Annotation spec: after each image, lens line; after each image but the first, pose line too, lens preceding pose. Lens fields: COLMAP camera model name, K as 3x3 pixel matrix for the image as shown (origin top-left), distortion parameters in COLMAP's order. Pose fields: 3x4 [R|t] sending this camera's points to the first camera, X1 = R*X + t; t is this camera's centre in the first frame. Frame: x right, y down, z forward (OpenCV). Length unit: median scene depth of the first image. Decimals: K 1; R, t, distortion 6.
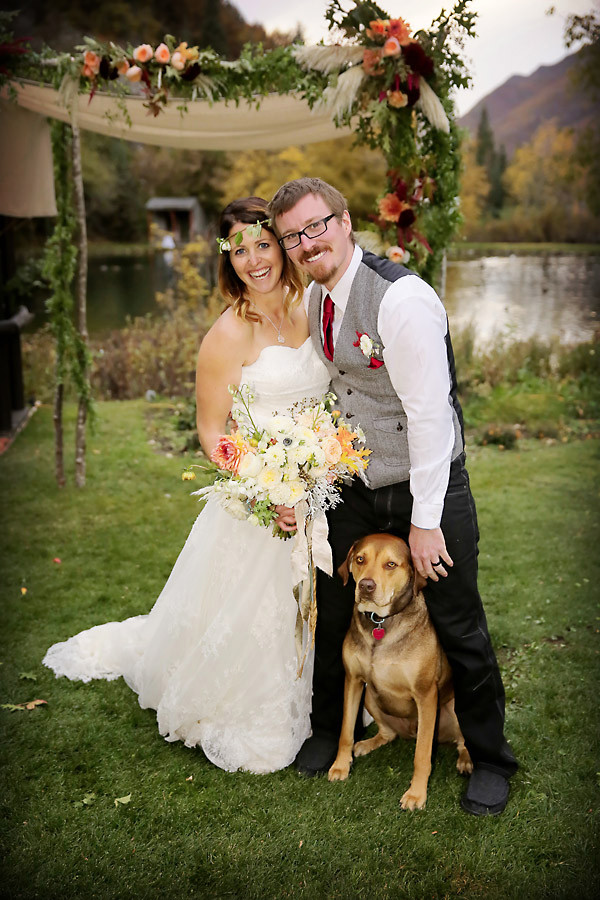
lens RADIAL K [[1051.1, 0, 296.6], [0, 1051.1, 452.2], [0, 0, 1]] dist [0.074770, 0.000000]
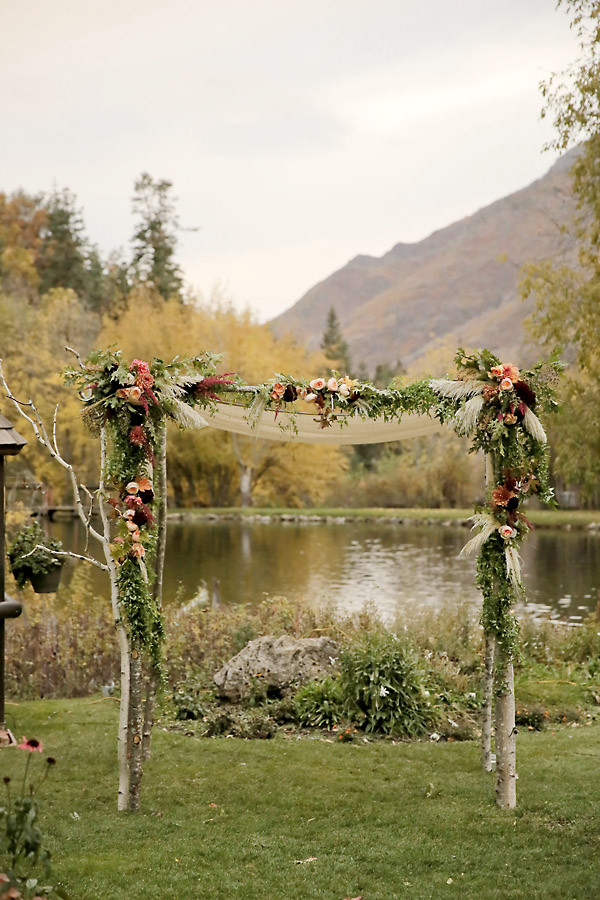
lens RADIAL K [[1737.0, 0, 297.8], [0, 1737.0, 446.1], [0, 0, 1]] dist [0.187026, 0.000000]
pose [[0.987801, 0.004156, 0.155669, -0.495259], [0.031391, 0.973808, -0.225193, 0.183948], [-0.152528, 0.227333, 0.961798, -1.040262]]
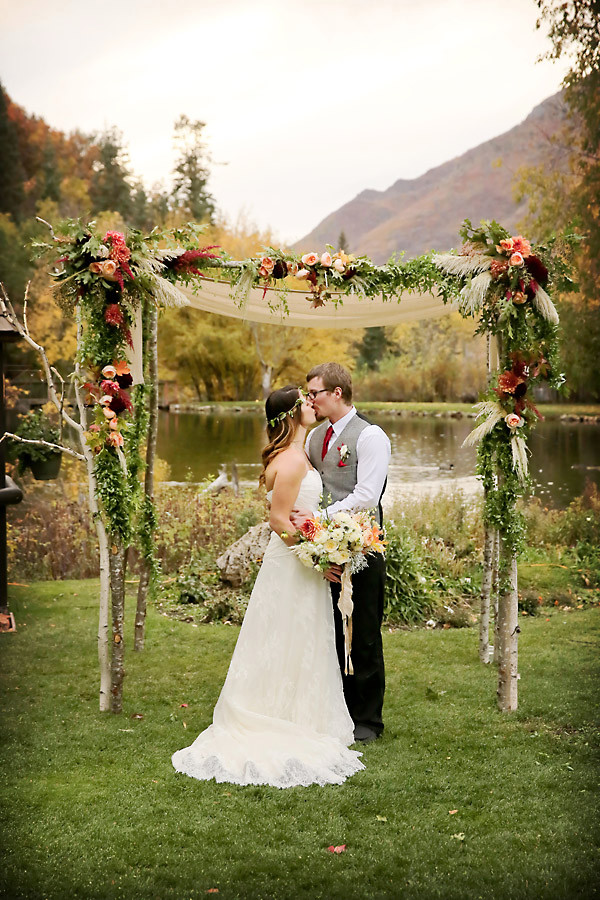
lens RADIAL K [[1436.2, 0, 303.6], [0, 1436.2, 453.8], [0, 0, 1]] dist [0.135189, 0.000000]
pose [[0.988893, -0.003049, 0.148598, -0.388400], [0.026404, 0.987491, -0.155451, 0.098351], [-0.146265, 0.157648, 0.976603, -0.557254]]
